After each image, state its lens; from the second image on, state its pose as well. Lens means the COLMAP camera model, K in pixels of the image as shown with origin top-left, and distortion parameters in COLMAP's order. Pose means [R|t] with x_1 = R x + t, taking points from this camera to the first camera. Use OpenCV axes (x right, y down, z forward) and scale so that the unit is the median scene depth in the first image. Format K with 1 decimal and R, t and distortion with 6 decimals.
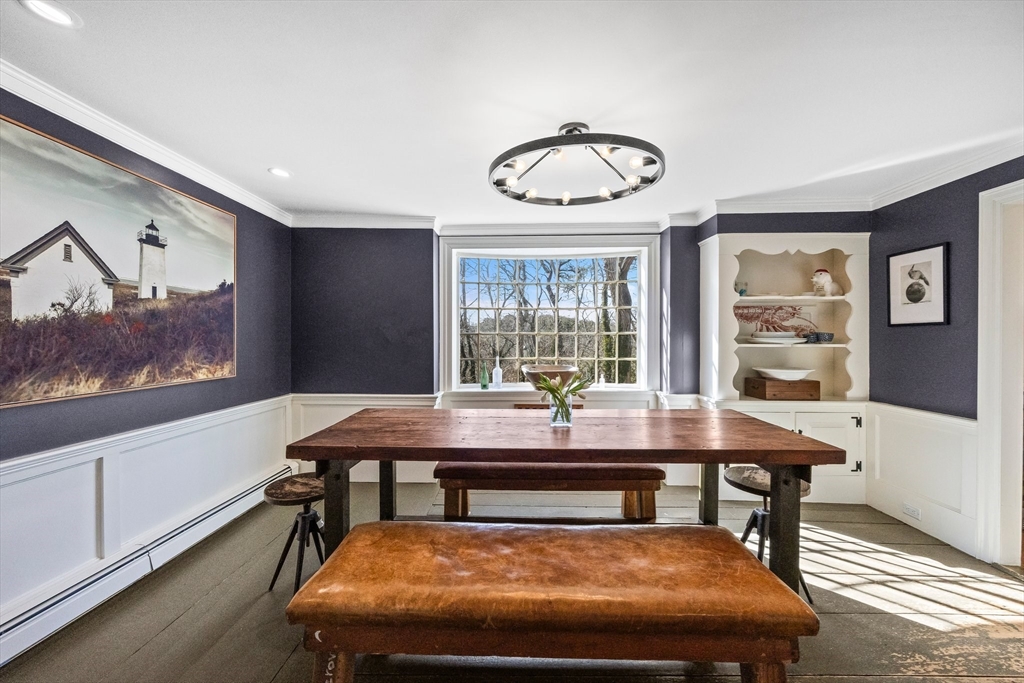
lens RADIAL K [[412.6, 0, 512.0], [0, 412.6, 341.5], [0, 0, 1]] dist [0.000217, 0.000015]
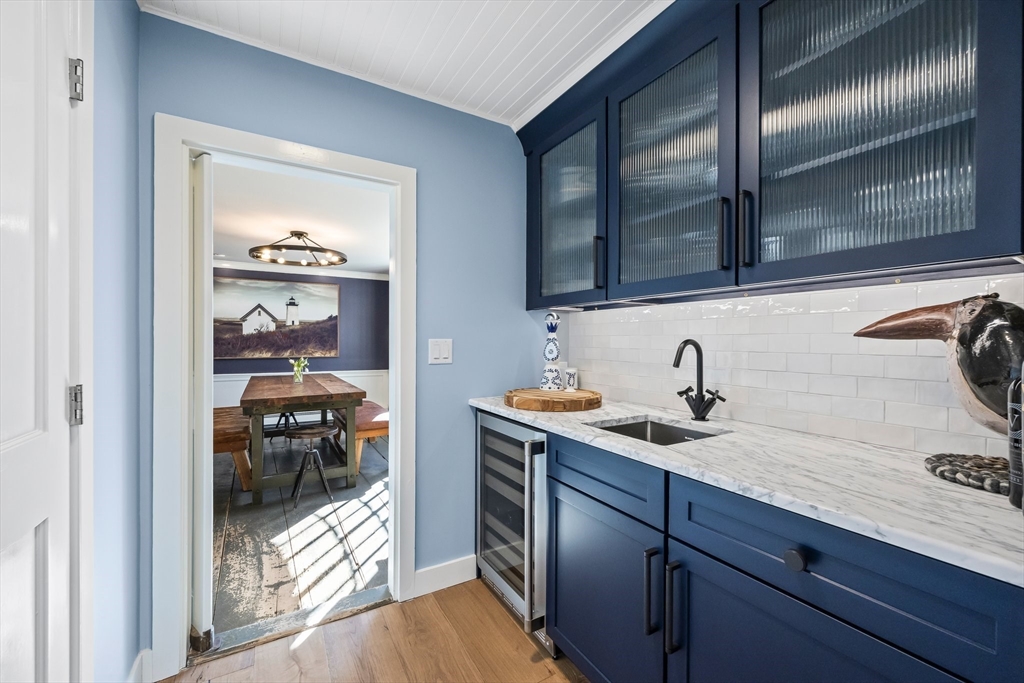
lens RADIAL K [[412.6, 0, 512.0], [0, 412.6, 341.5], [0, 0, 1]] dist [0.000217, 0.000015]
pose [[0.536898, 0.005843, -0.843627, 2.308581], [-0.011156, 0.999938, -0.000174, -0.011243], [0.843574, 0.009505, 0.536929, 0.787385]]
